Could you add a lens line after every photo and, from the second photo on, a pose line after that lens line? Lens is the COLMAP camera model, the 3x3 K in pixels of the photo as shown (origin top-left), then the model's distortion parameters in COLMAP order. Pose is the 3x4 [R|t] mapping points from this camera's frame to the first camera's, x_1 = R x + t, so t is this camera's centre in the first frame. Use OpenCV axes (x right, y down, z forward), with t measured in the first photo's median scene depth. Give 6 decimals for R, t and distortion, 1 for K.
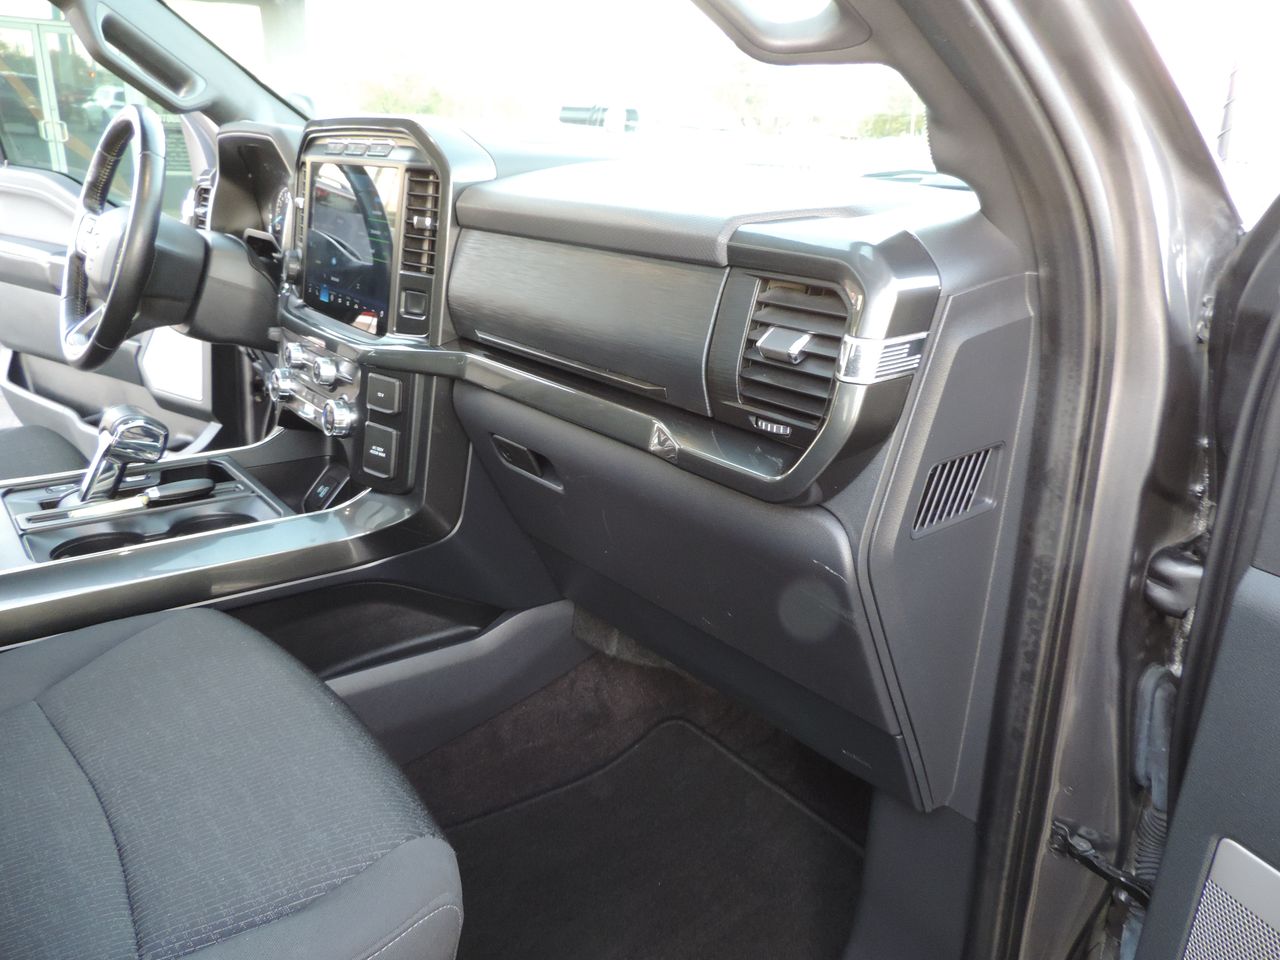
lens RADIAL K [[895.3, 0, 635.1], [0, 895.3, 488.8], [0, 0, 1]] dist [-0.024217, 0.004840]
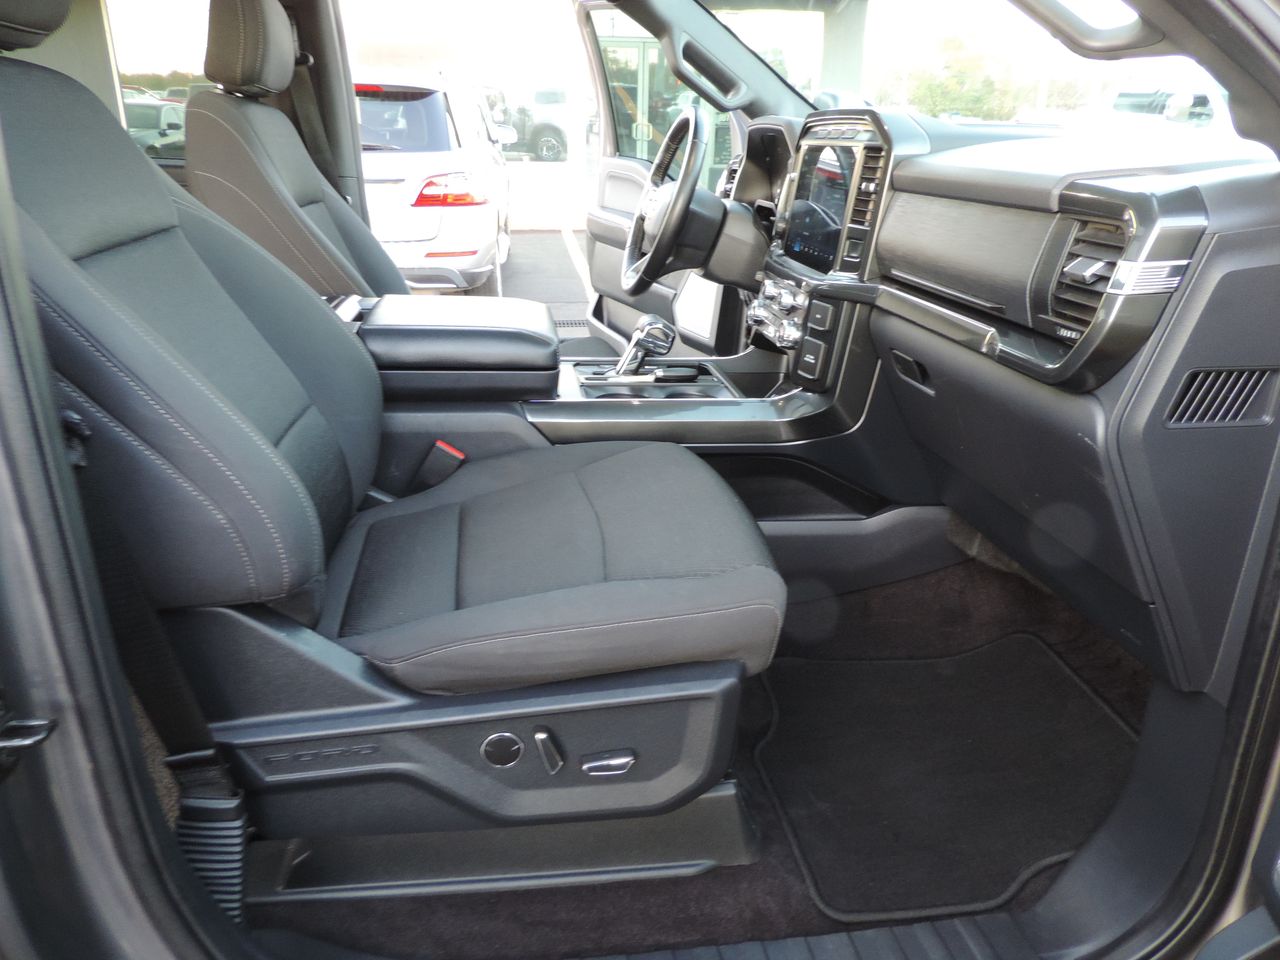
lens RADIAL K [[882.5, 0, 640.2], [0, 882.5, 507.8], [0, 0, 1]] dist [-0.054260, 0.002343]
pose [[0.851660, 0.172862, -0.494766, 0.188148], [-0.156237, 0.984856, 0.075154, 0.119475], [0.500265, 0.013295, 0.865770, -0.269859]]
